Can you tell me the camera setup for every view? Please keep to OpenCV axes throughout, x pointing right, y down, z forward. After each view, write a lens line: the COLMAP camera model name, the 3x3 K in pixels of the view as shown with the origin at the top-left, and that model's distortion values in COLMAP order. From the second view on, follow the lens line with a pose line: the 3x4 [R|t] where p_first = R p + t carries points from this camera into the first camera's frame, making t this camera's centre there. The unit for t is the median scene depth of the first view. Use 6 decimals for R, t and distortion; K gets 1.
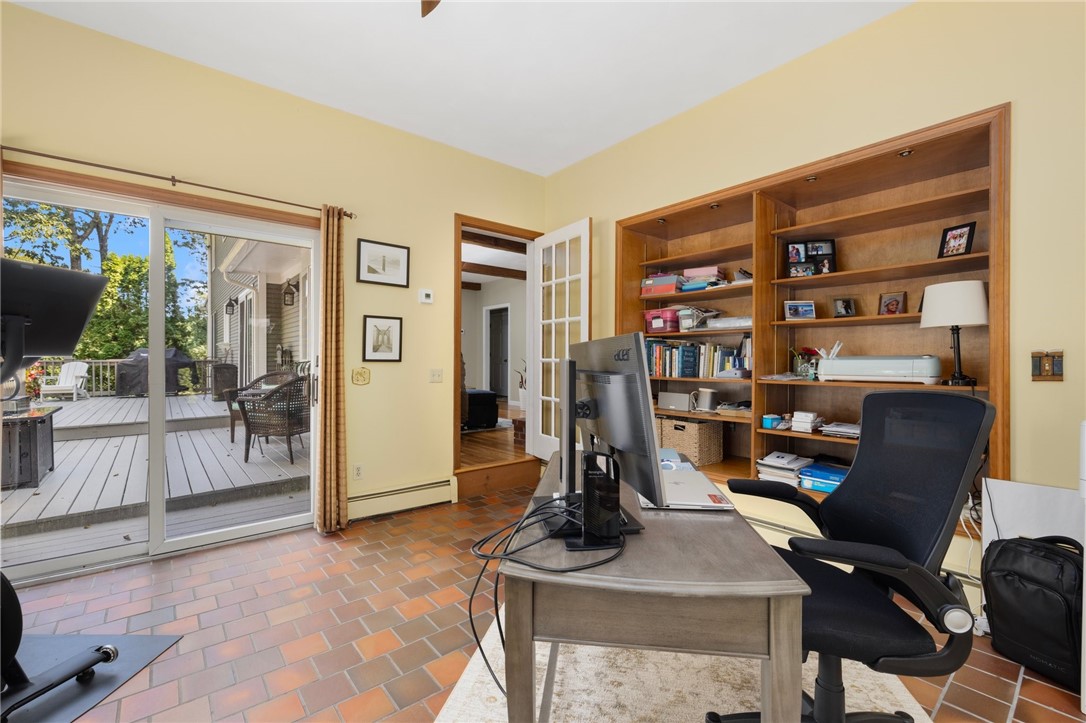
lens RADIAL K [[466.5, 0, 538.1], [0, 466.5, 354.8], [0, 0, 1]] dist [-0.000499, -0.000314]
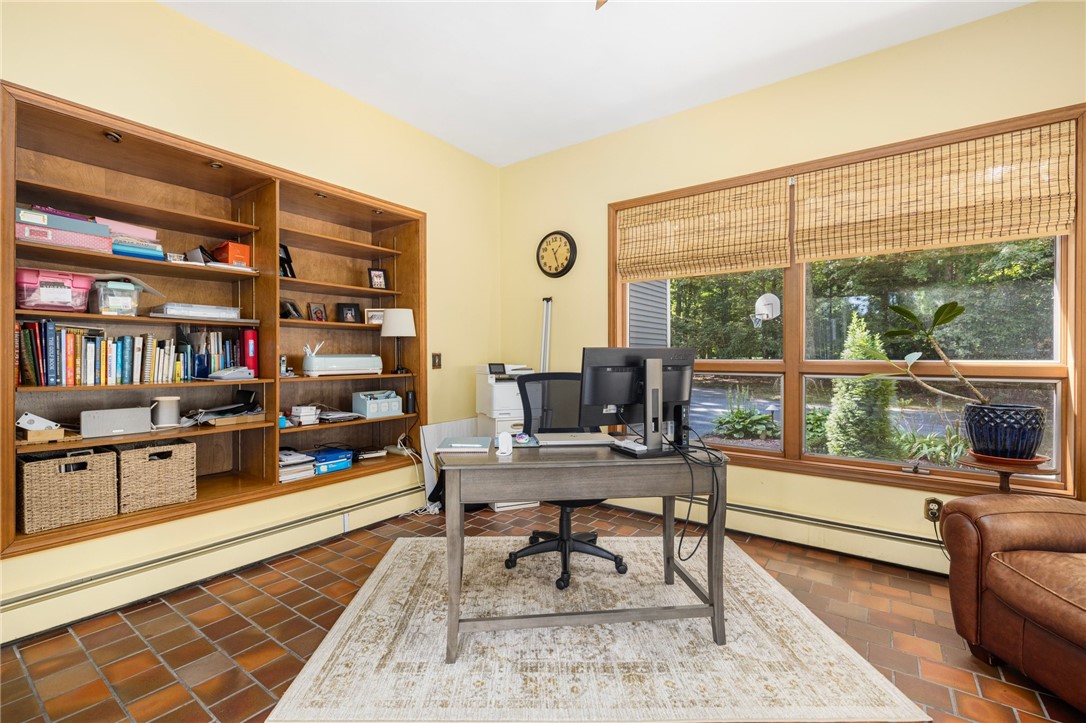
lens RADIAL K [[466.5, 0, 538.1], [0, 466.5, 354.8], [0, 0, 1]] dist [-0.000499, -0.000314]
pose [[-0.244597, 0.005441, 0.969609, -0.614816], [-0.010160, 0.999915, -0.008174, 0.007604], [-0.969572, -0.011851, -0.244521, 0.763397]]
